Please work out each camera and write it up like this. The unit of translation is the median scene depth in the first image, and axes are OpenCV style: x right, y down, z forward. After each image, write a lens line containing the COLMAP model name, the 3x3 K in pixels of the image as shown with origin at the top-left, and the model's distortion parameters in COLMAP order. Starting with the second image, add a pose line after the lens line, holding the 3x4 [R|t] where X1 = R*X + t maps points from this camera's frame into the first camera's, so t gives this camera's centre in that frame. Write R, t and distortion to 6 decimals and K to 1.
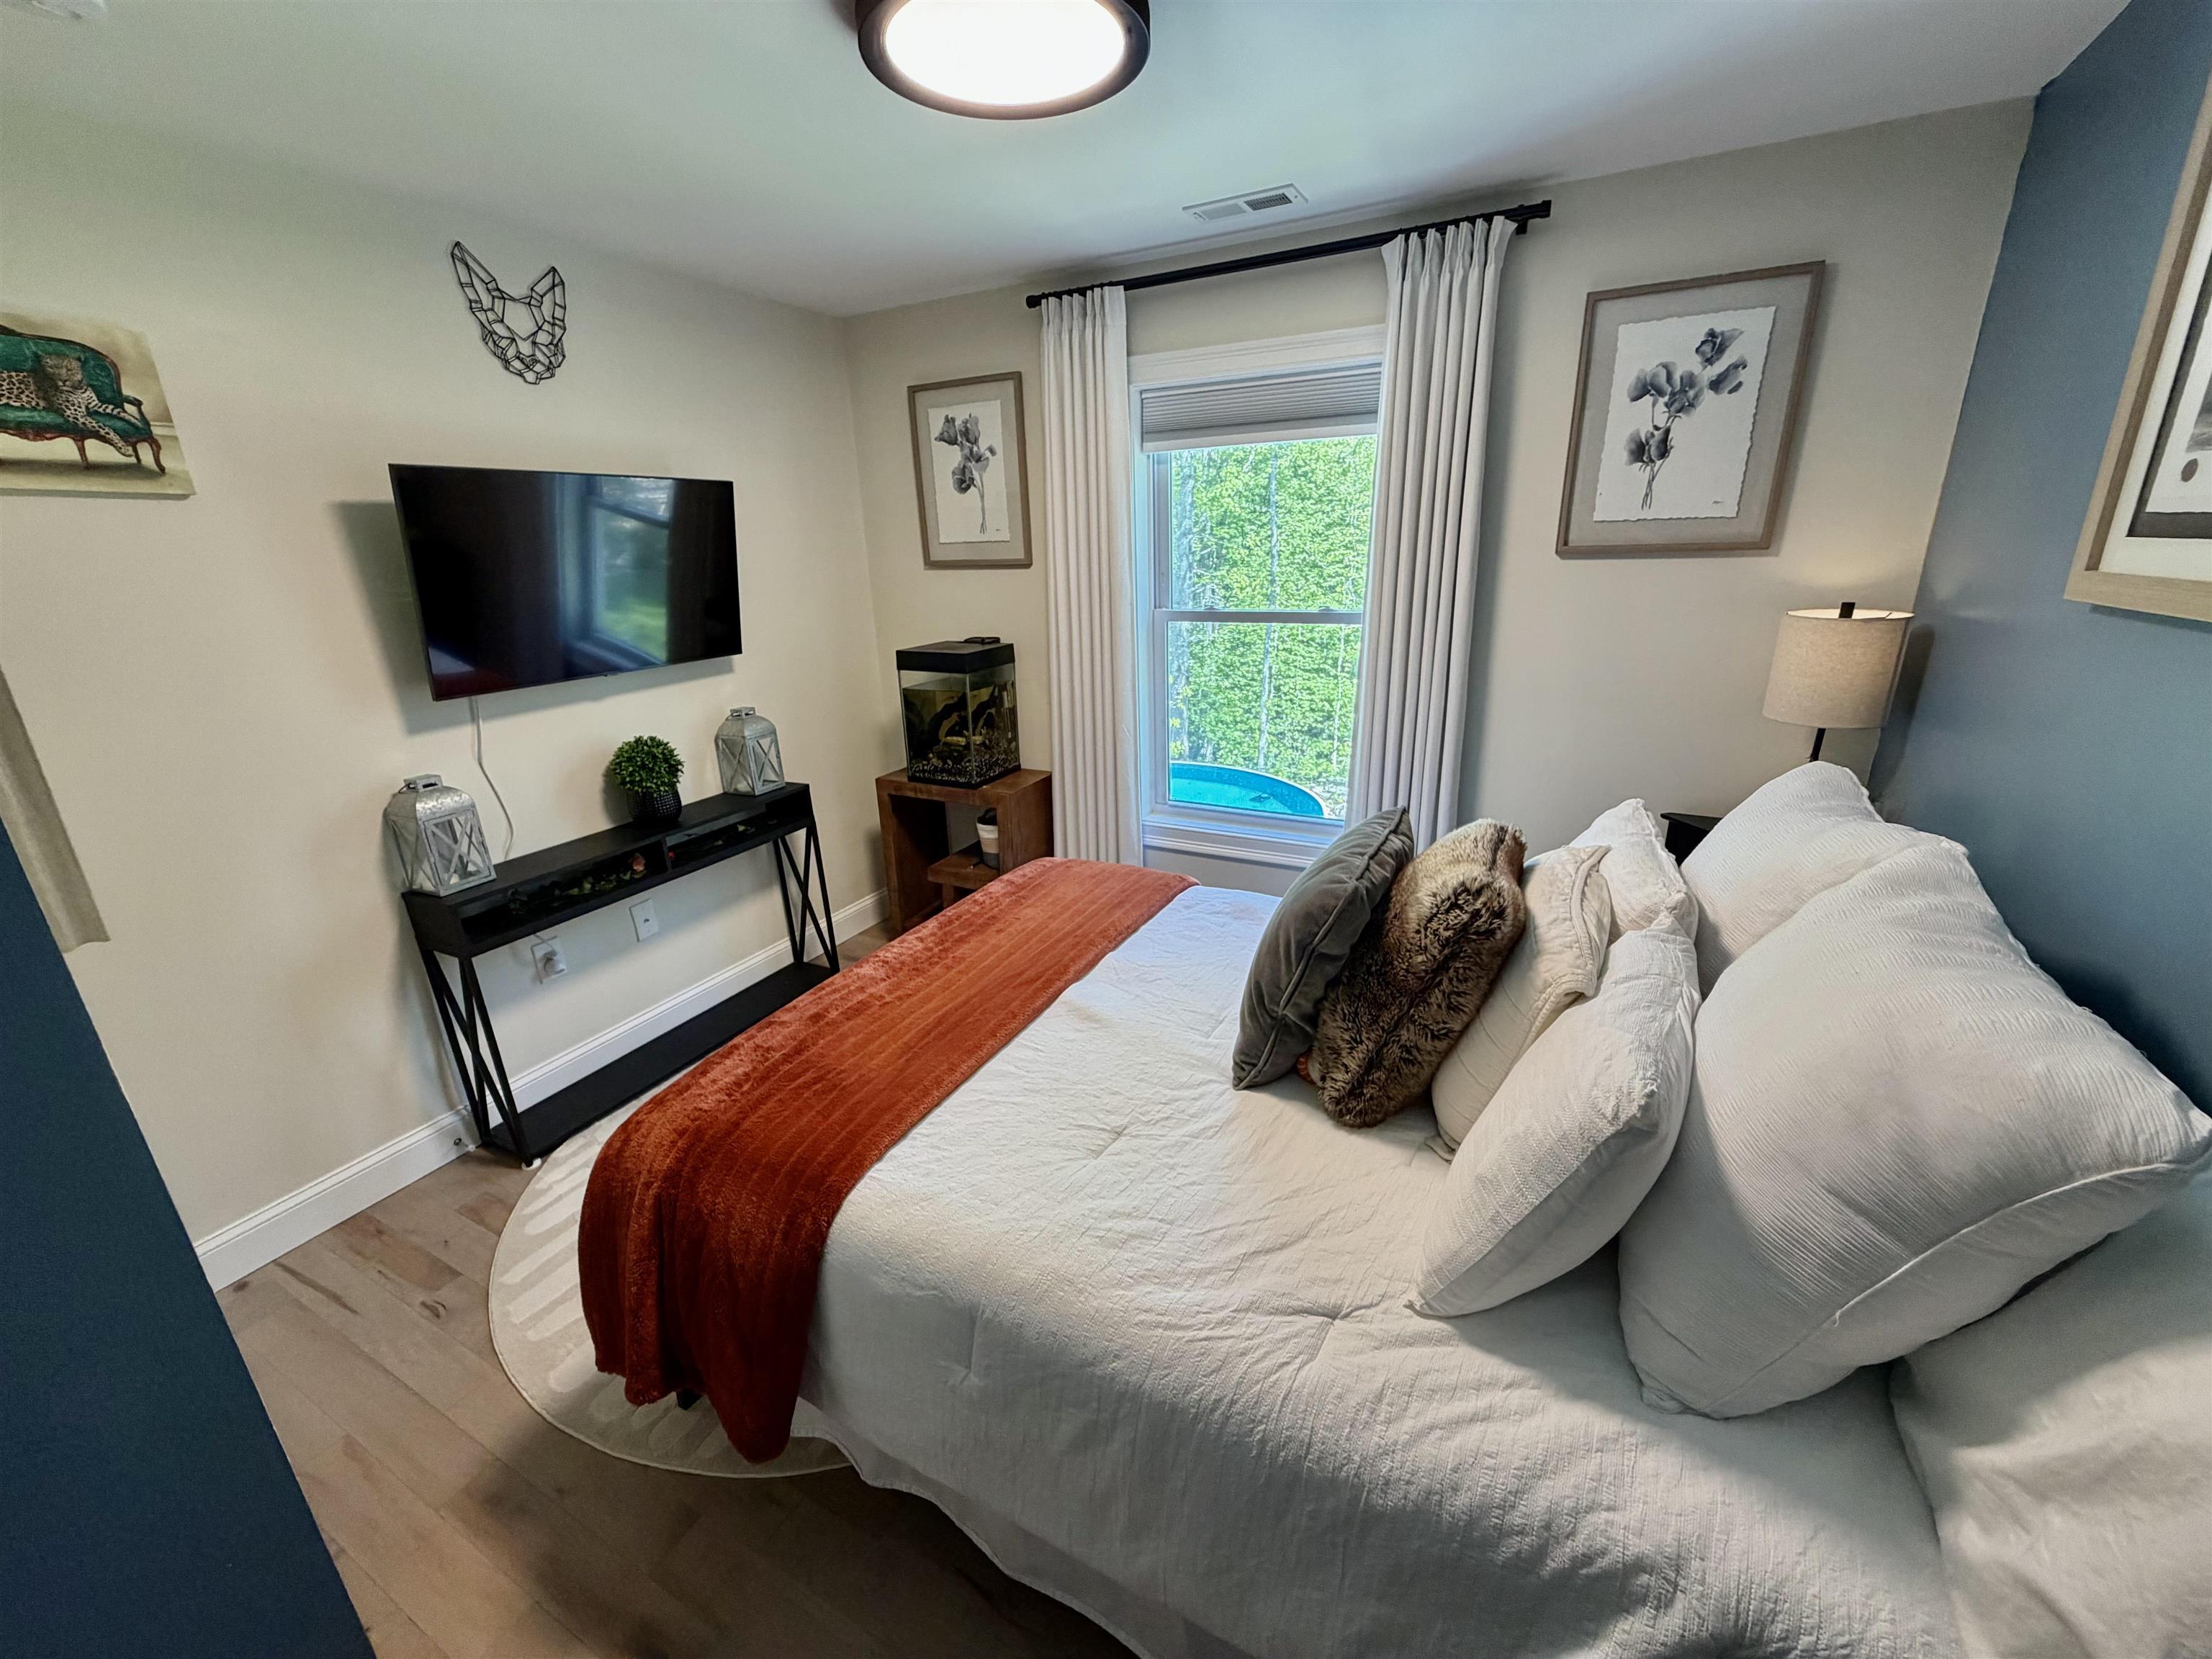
lens RADIAL K [[881.3, 0, 1100.3], [0, 881.3, 828.0], [0, 0, 1]] dist [-0.000772, 0.000241]
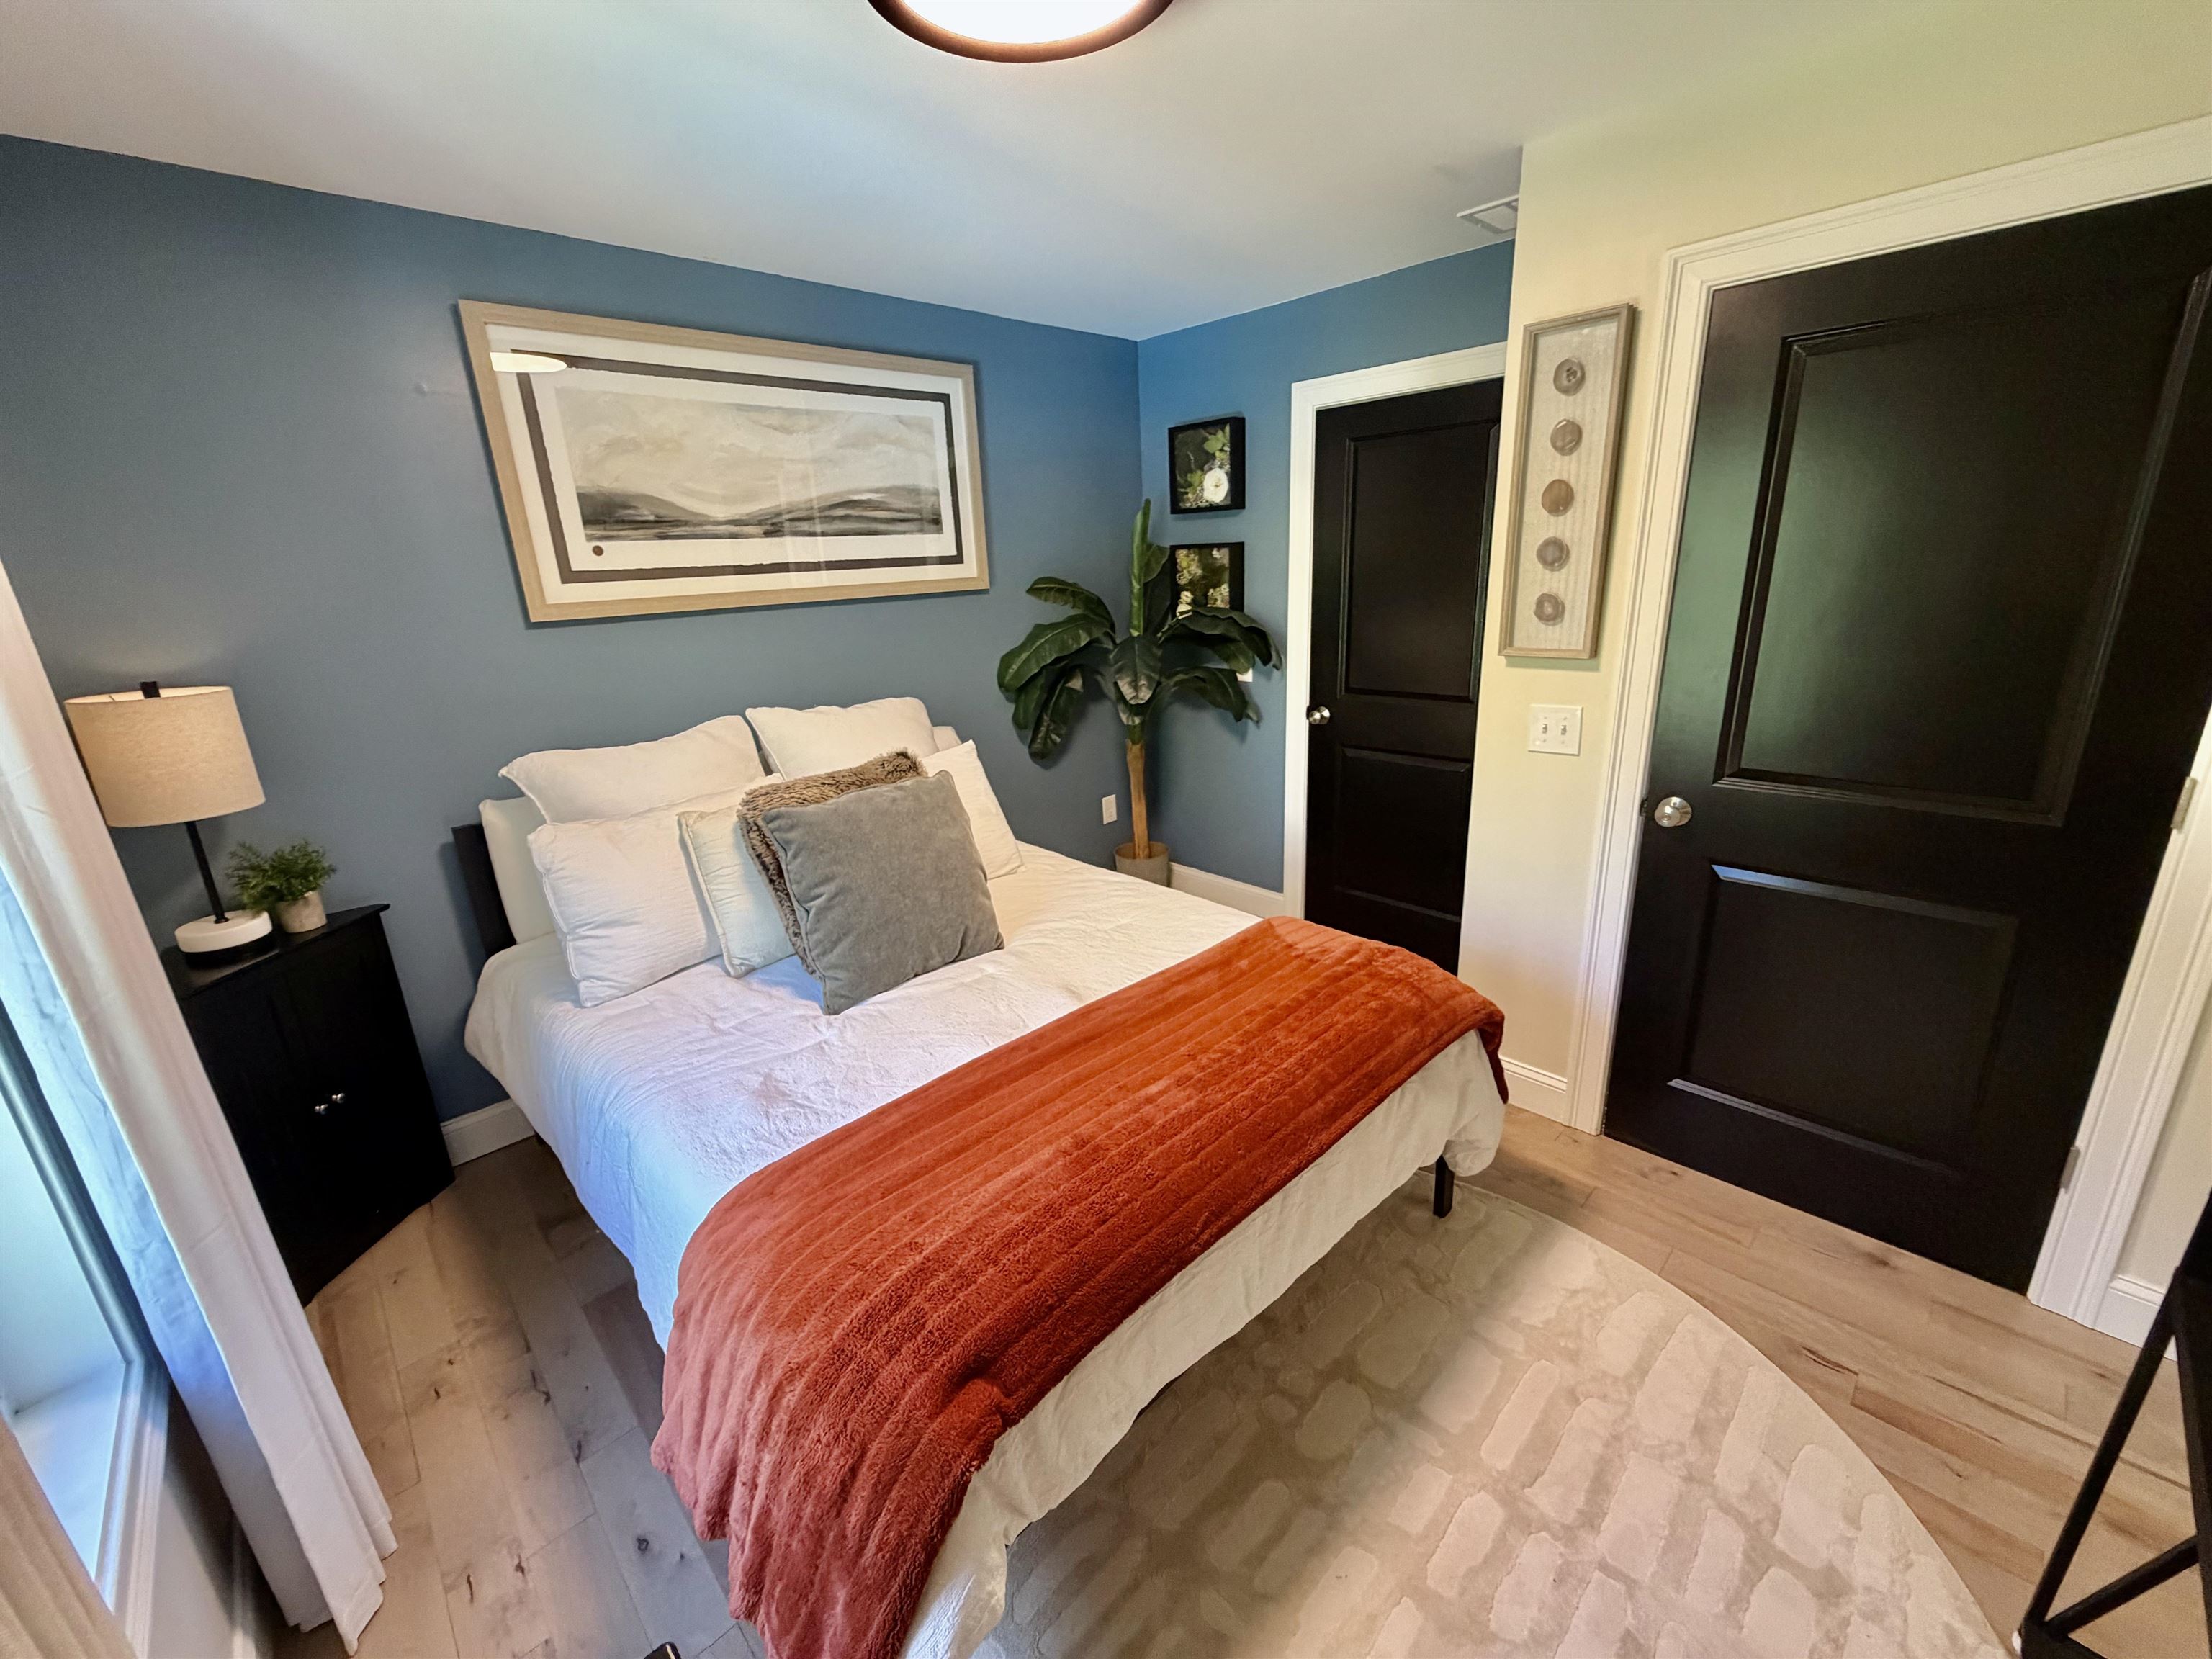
lens RADIAL K [[881.3, 0, 1100.3], [0, 881.3, 828.0], [0, 0, 1]] dist [-0.000772, 0.000241]
pose [[-0.947836, -0.019067, 0.318187, -0.252510], [0.168276, 0.817848, 0.550280, -0.349961], [-0.270721, 0.575119, -0.771977, 1.145300]]
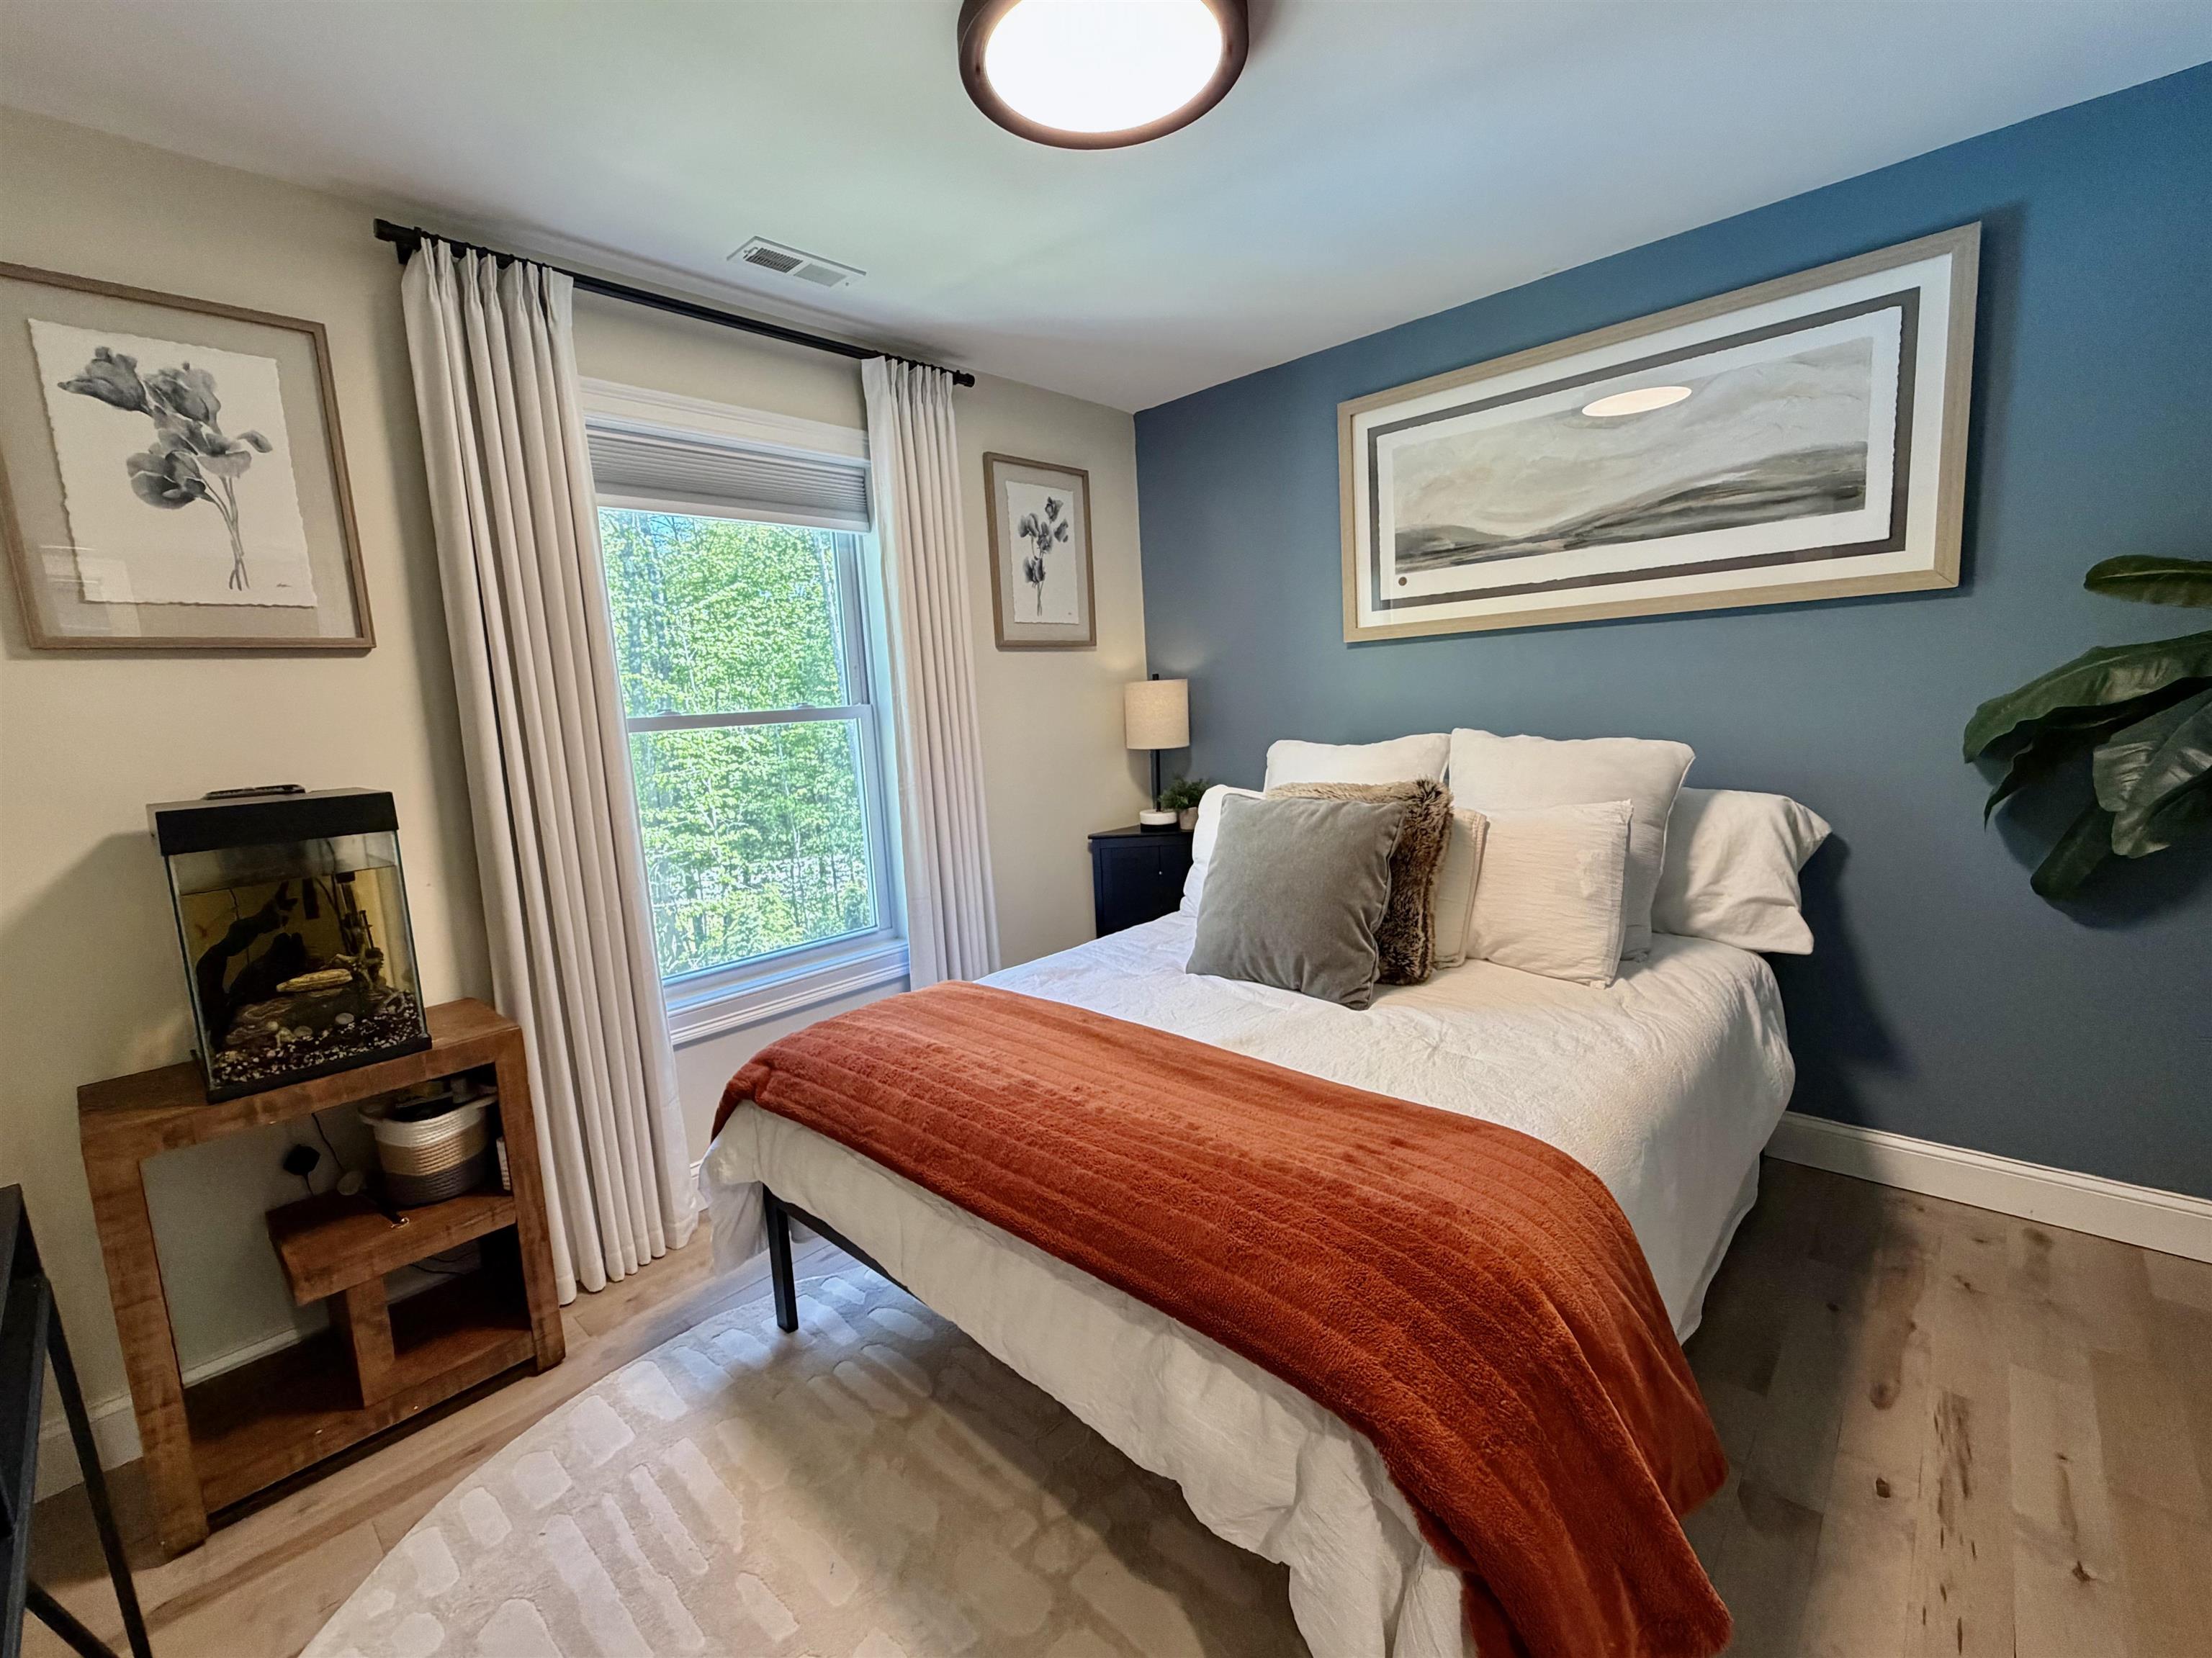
lens RADIAL K [[940.6, 0, 1104.9], [0, 940.6, 823.0], [0, 0, 1]] dist [0.000817, 0.000421]
pose [[0.262120, -0.114205, 0.958254, -0.662735], [0.346925, 0.937741, 0.016863, -0.047038], [-0.900520, 0.328022, 0.285422, 0.523005]]
